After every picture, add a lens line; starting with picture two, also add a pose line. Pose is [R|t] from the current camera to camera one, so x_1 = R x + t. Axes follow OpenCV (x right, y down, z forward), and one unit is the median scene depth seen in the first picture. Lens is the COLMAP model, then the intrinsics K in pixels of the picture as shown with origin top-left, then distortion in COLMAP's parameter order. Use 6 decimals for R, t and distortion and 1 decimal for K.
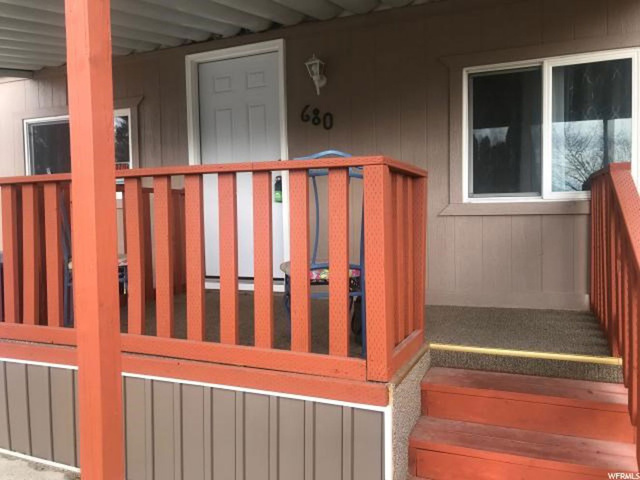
lens RADIAL K [[524.1, 0, 319.3], [0, 524.1, 239.5], [0, 0, 1]] dist [0.015614, 0.003947]
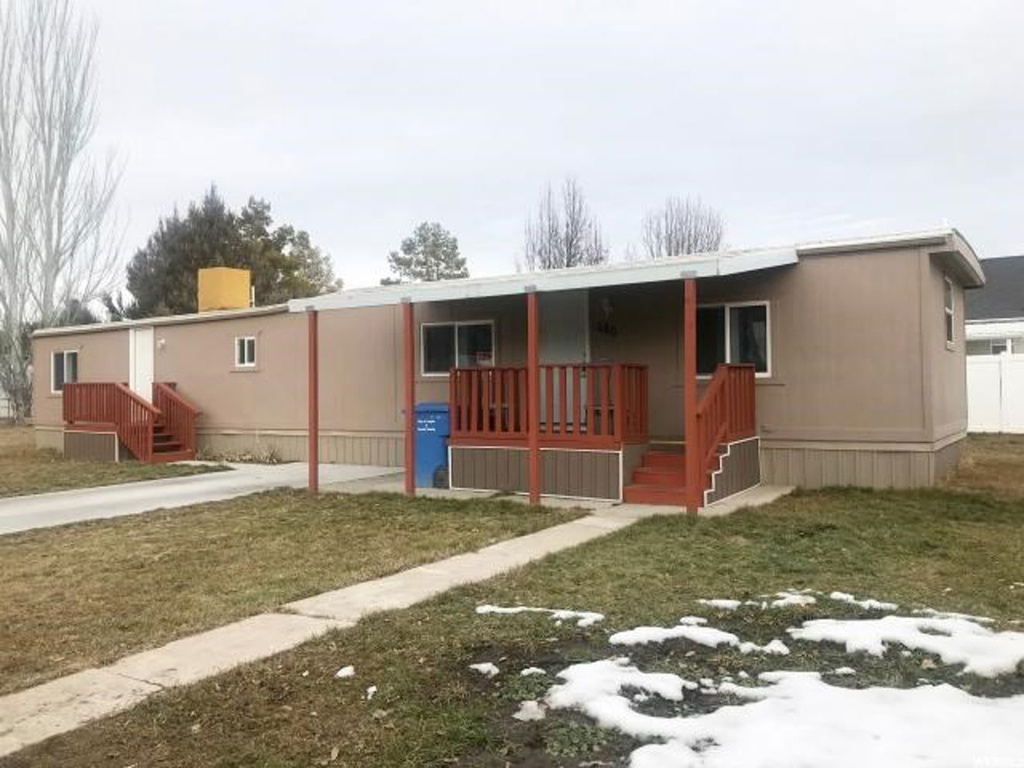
lens RADIAL K [[838.5, 0, 510.5], [0, 838.5, 384.4], [0, 0, 1]] dist [0.015614, 0.003947]
pose [[0.985373, 0.001900, -0.170399, 0.251204], [-0.009718, 0.998937, -0.045058, 0.129869], [0.170133, 0.046055, 0.984344, -2.875257]]
